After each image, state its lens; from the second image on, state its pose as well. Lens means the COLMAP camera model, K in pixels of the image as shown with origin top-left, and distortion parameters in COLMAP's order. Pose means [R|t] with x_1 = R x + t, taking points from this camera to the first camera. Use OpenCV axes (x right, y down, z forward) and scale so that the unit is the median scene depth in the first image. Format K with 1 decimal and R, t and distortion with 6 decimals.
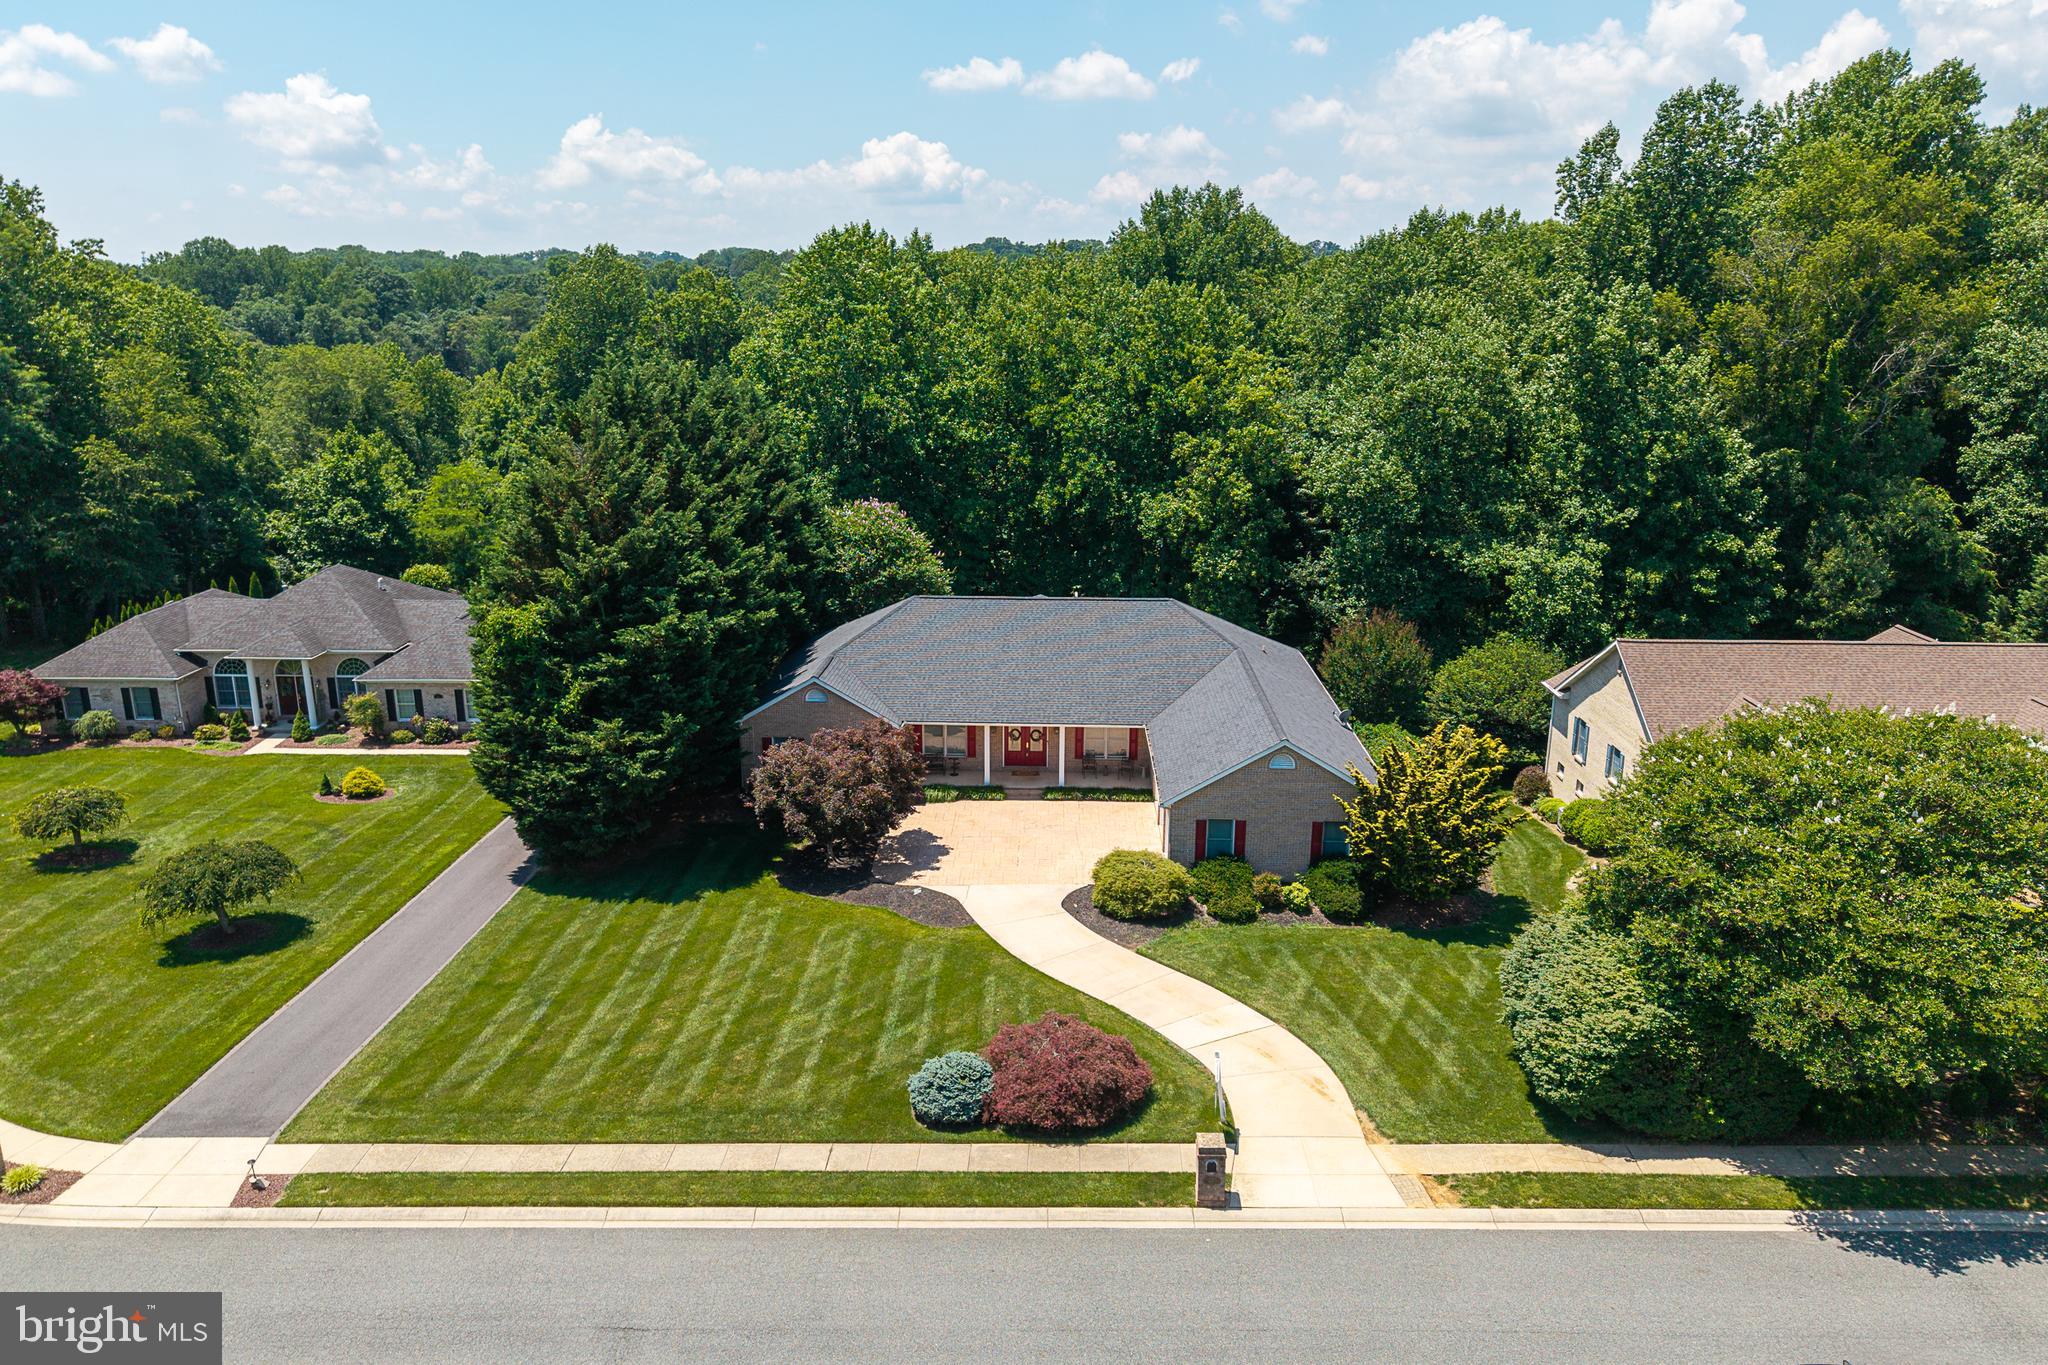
lens RADIAL K [[1434.7, 0, 1024.0], [0, 1434.7, 682.5], [0, 0, 1]] dist [0.007311, -0.005431]
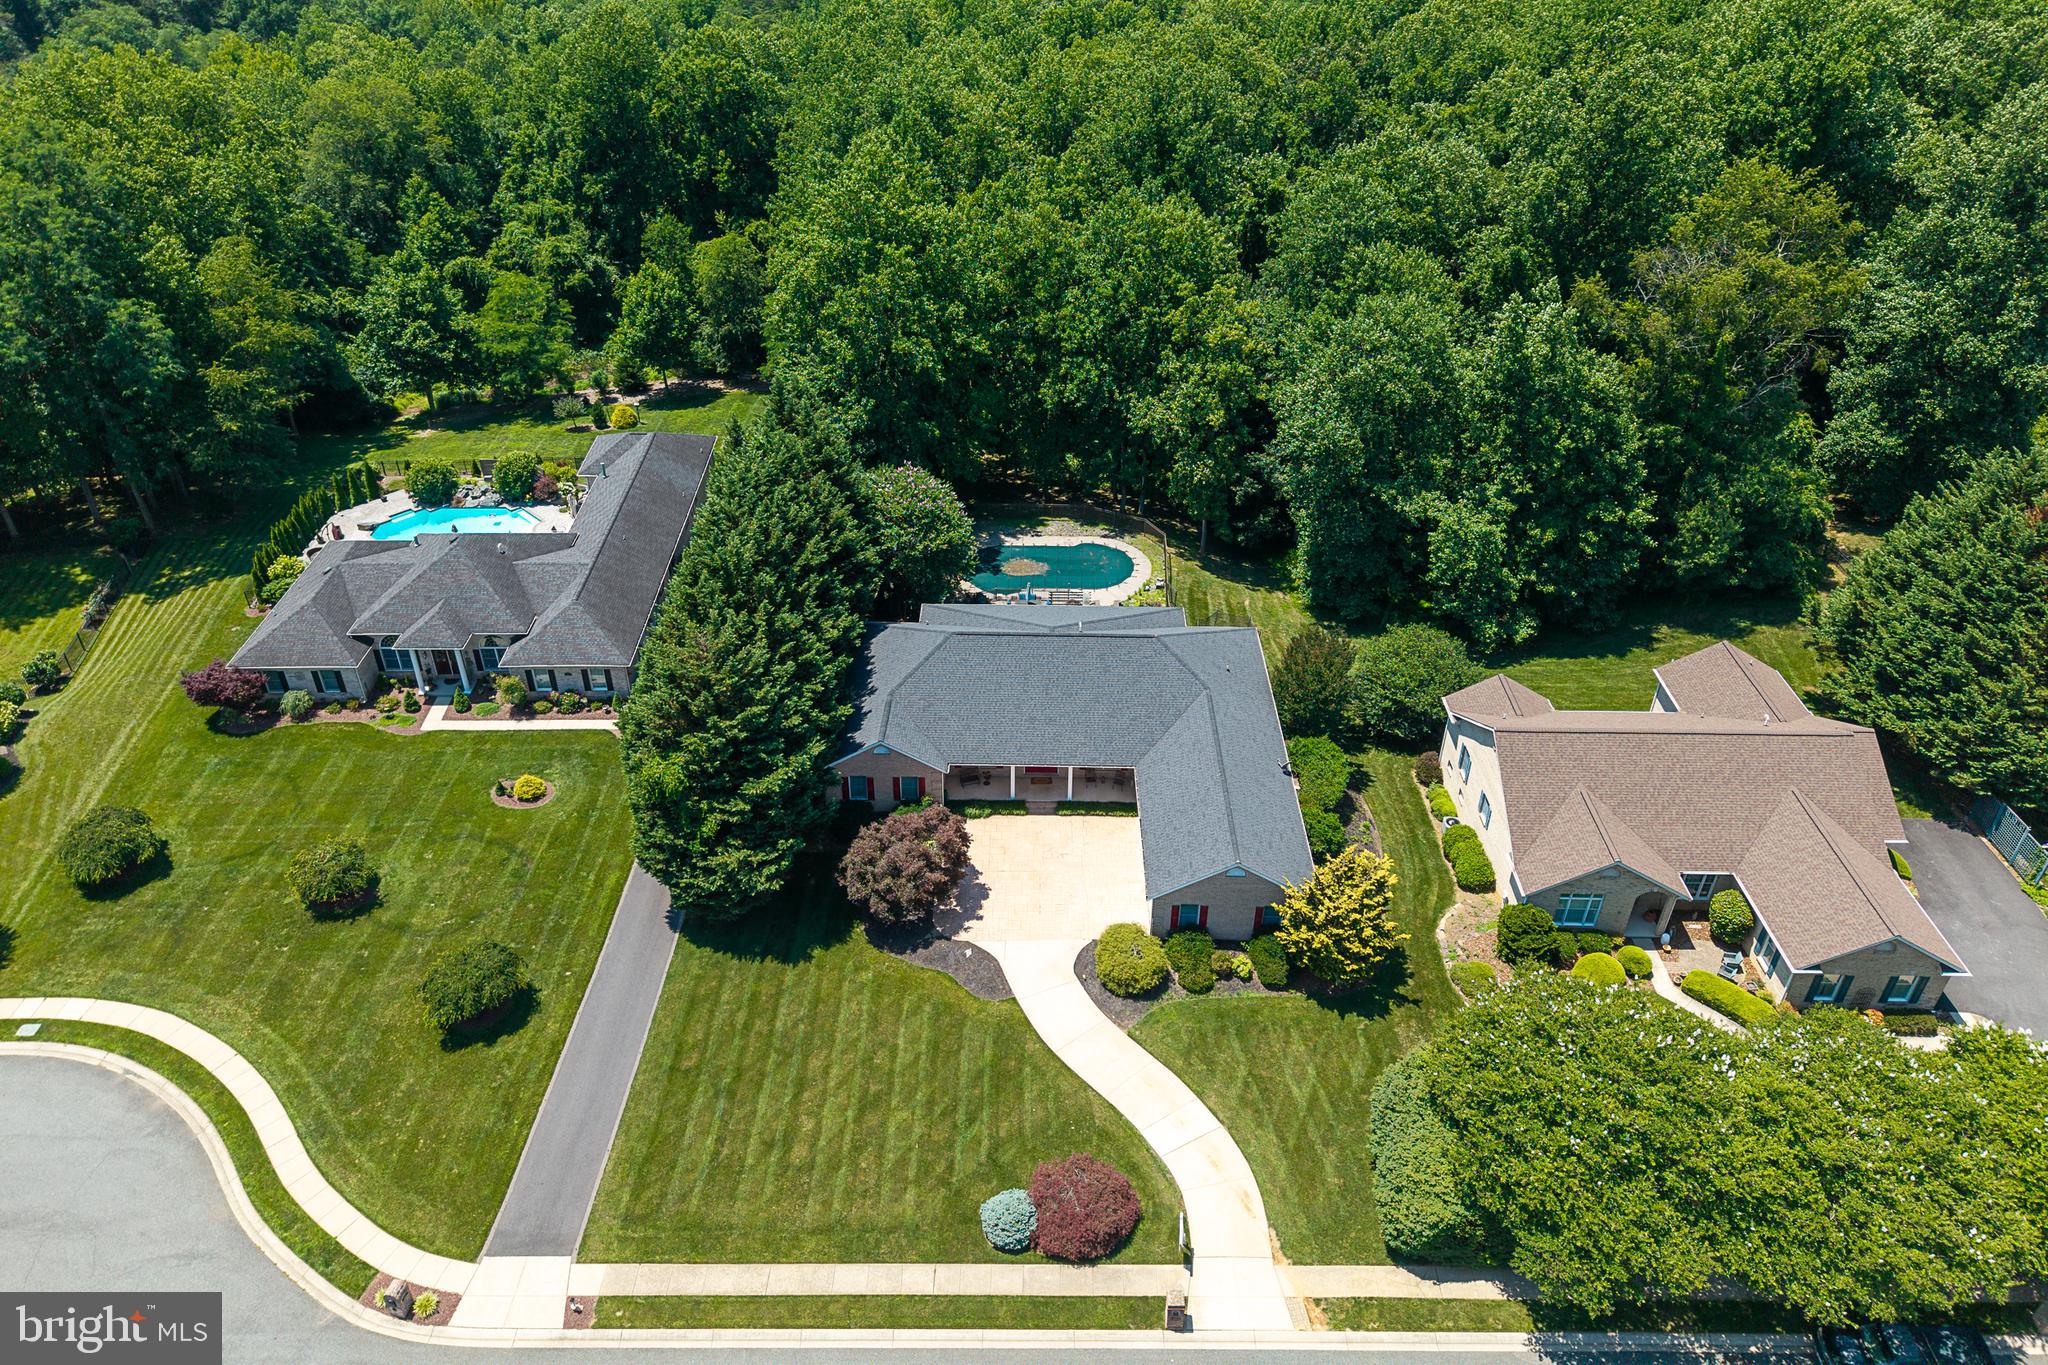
lens RADIAL K [[1350.5, 0, 1031.9], [0, 1350.5, 531.7], [0, 0, 1]] dist [0.005775, -0.001533]
pose [[0.999797, -0.004195, 0.019728, -0.036537], [-0.001272, 0.963073, 0.269238, -0.578753], [-0.020129, -0.269208, 0.962872, -0.144416]]
